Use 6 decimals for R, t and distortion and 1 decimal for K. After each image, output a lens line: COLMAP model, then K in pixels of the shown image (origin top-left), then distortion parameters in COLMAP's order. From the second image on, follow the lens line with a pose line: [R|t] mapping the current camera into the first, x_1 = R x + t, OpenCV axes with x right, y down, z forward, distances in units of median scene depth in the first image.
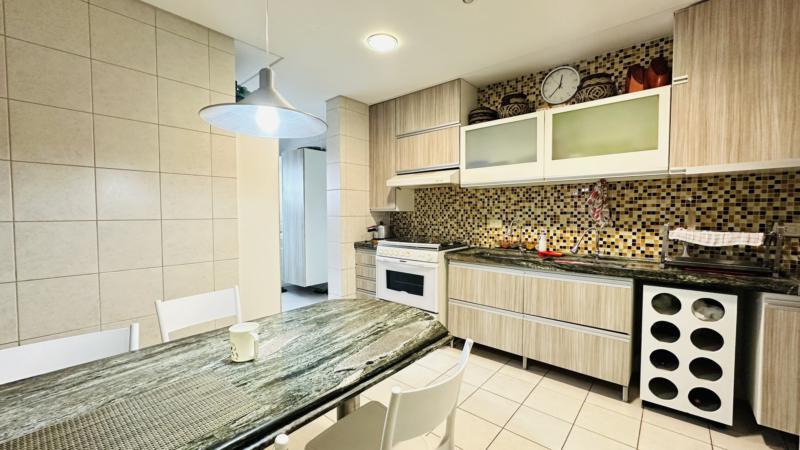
lens RADIAL K [[324.9, 0, 399.1], [0, 324.9, 223.0], [0, 0, 1]] dist [-0.004558, 0.000881]
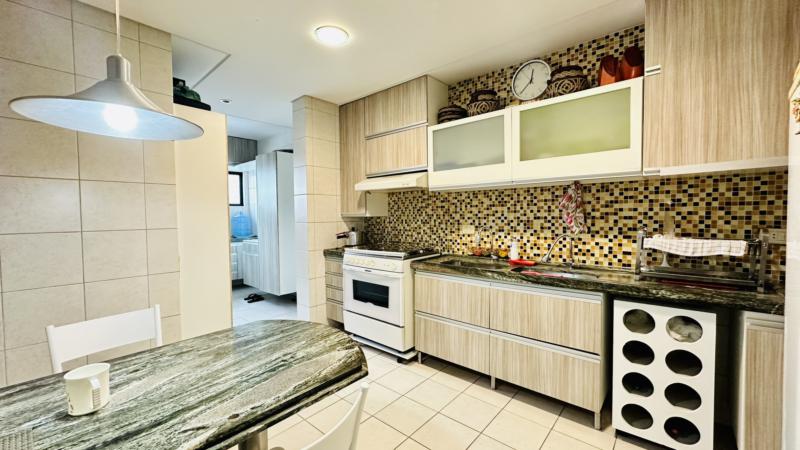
lens RADIAL K [[324.9, 0, 400.3], [0, 324.9, 222.6], [0, 0, 1]] dist [-0.004558, 0.000881]
pose [[0.999922, -0.009648, -0.007875, 0.144396], [0.009606, 0.999940, -0.005321, -0.018857], [0.007926, 0.005245, 0.999955, 0.083458]]
